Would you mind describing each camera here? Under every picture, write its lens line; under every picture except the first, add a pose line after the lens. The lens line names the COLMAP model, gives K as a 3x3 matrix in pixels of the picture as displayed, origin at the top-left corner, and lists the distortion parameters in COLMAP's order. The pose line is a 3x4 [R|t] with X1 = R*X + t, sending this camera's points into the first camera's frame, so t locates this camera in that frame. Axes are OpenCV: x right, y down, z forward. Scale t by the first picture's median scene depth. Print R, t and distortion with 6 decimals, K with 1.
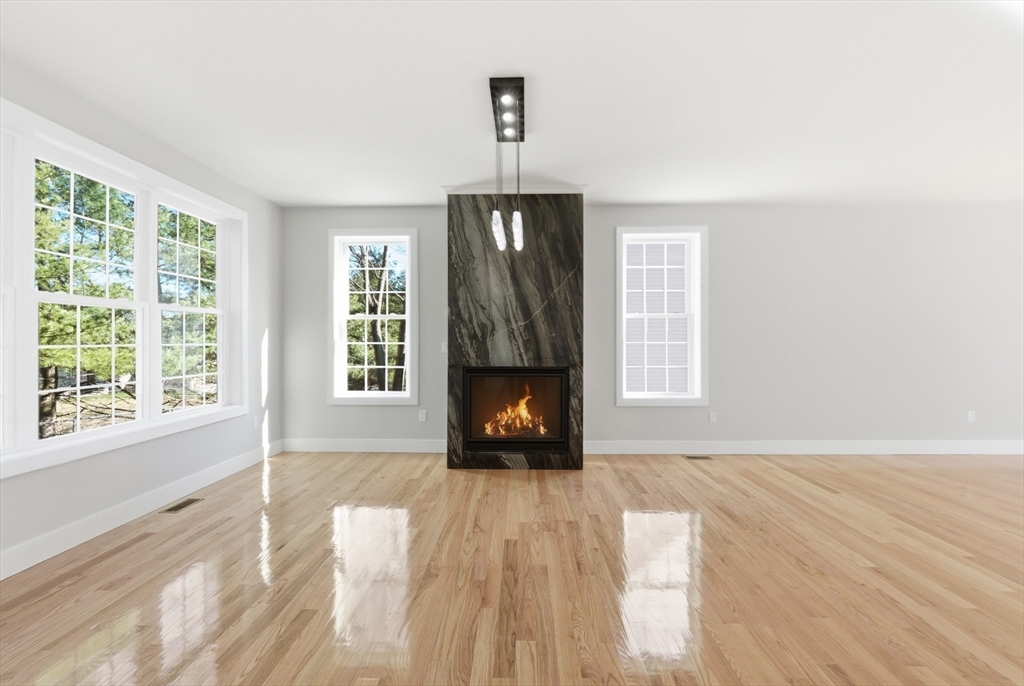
lens RADIAL K [[432.5, 0, 506.3], [0, 432.5, 342.2], [0, 0, 1]] dist [-0.017416, 0.004776]
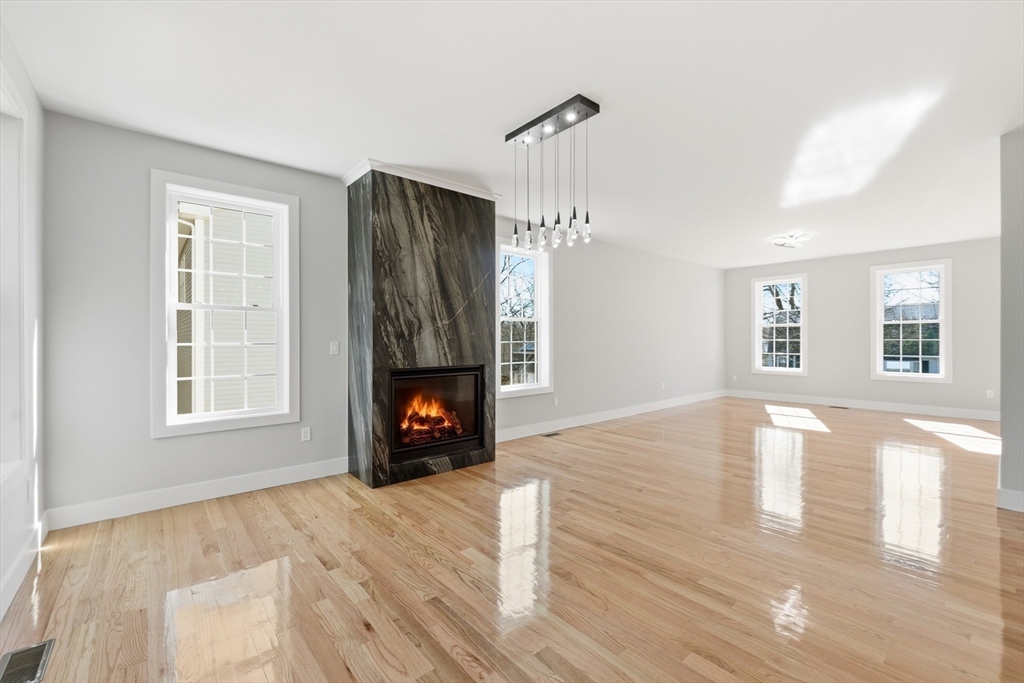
lens RADIAL K [[432.5, 0, 503.7], [0, 432.5, 341.6], [0, 0, 1]] dist [-0.017416, 0.004776]
pose [[0.750764, -0.006064, 0.660543, -0.507872], [0.005689, 0.999980, 0.002714, -0.001166], [-0.660546, 0.001721, 0.750783, 0.185393]]
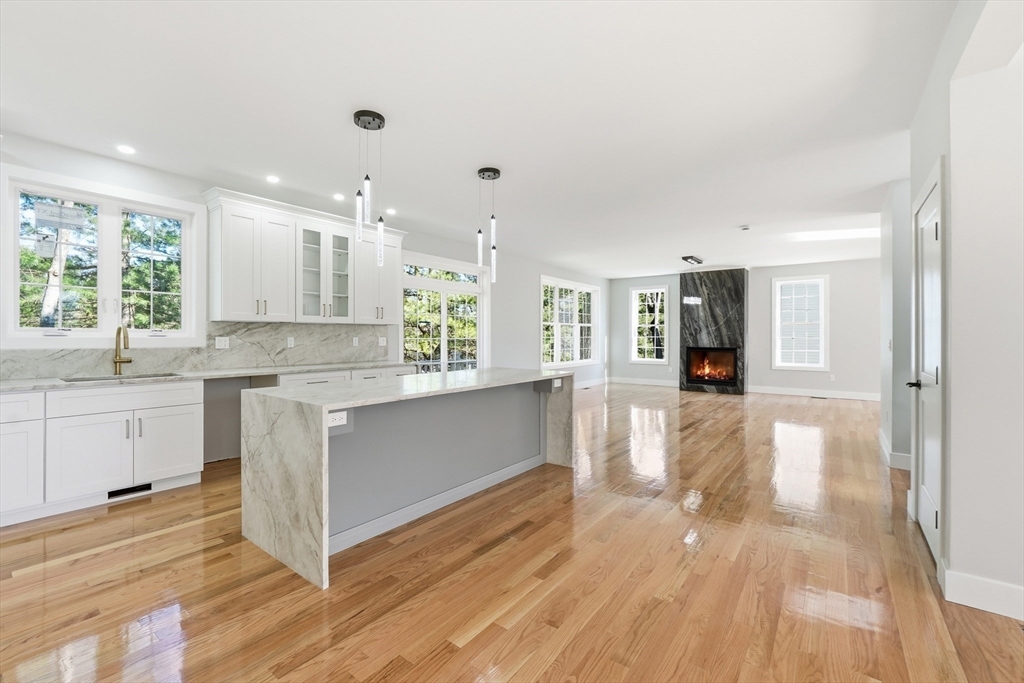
lens RADIAL K [[432.5, 0, 510.1], [0, 432.5, 334.0], [0, 0, 1]] dist [-0.017416, 0.004776]
pose [[0.812808, 0.003513, -0.582521, 0.479609], [-0.005470, 0.999984, -0.001601, -0.003509], [0.582506, 0.004487, 0.812814, -1.442340]]
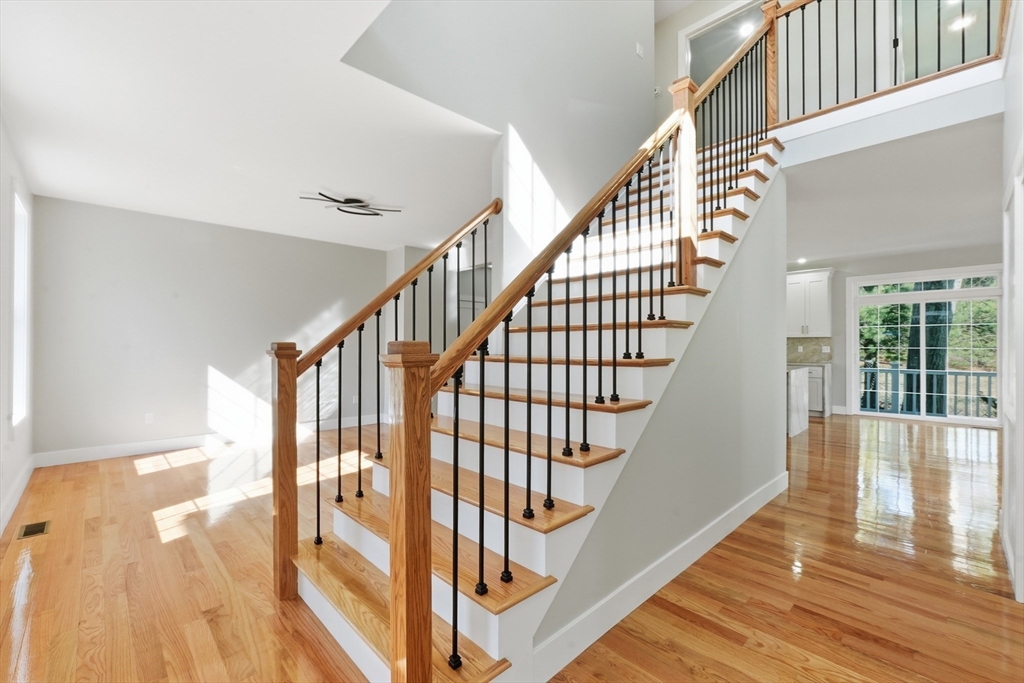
lens RADIAL K [[432.5, 0, 512.3], [0, 432.5, 347.6], [0, 0, 1]] dist [-0.017416, 0.004776]
pose [[-0.697473, 0.004092, -0.716600, 1.625327], [0.002331, 0.999991, 0.003441, 0.003590], [0.716607, 0.000730, -0.697476, -0.253377]]
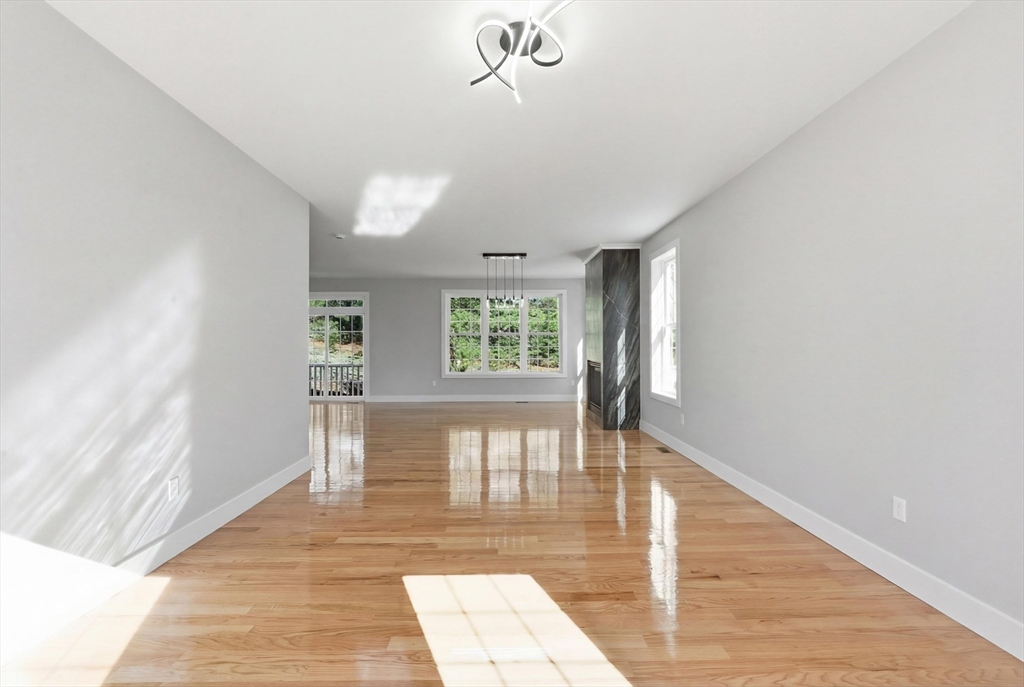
lens RADIAL K [[436.8, 0, 517.2], [0, 436.8, 348.1], [0, 0, 1]] dist [-0.024638, 0.001037]
pose [[0.057523, 0.008350, -0.998309, 1.682935], [0.001408, 0.999963, 0.008445, -0.008428], [0.998343, -0.001892, 0.057509, 0.606412]]
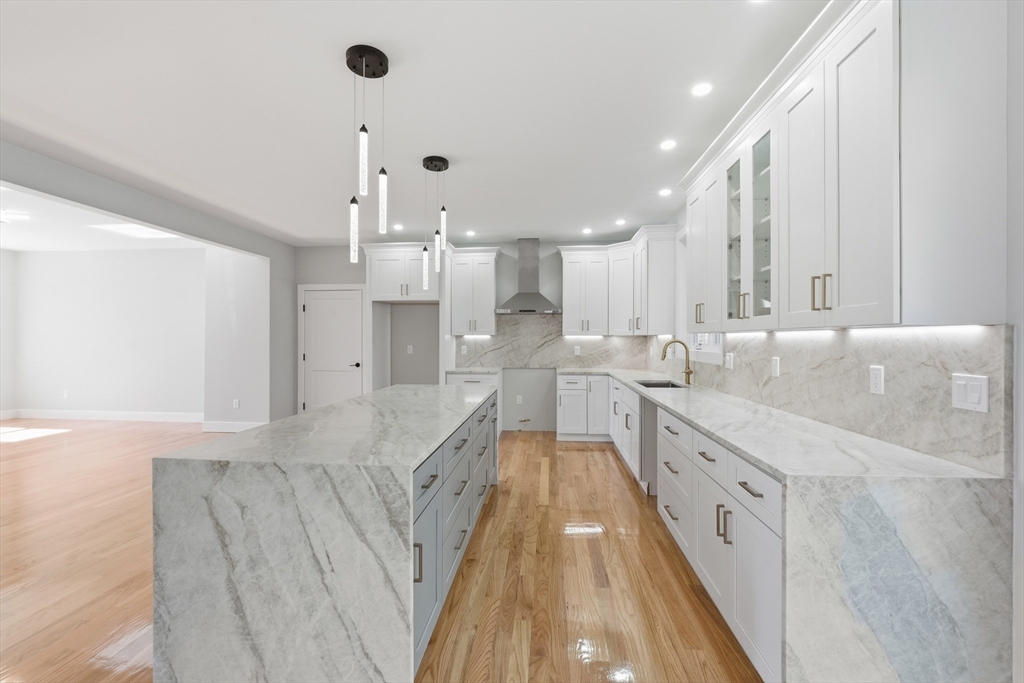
lens RADIAL K [[432.5, 0, 508.0], [0, 432.5, 336.1], [0, 0, 1]] dist [-0.017416, 0.004776]
pose [[-0.997499, 0.000024, 0.070686, -0.302401], [-0.000305, 0.999989, -0.004640, -0.022137], [-0.070685, -0.004650, -0.997488, -0.215958]]
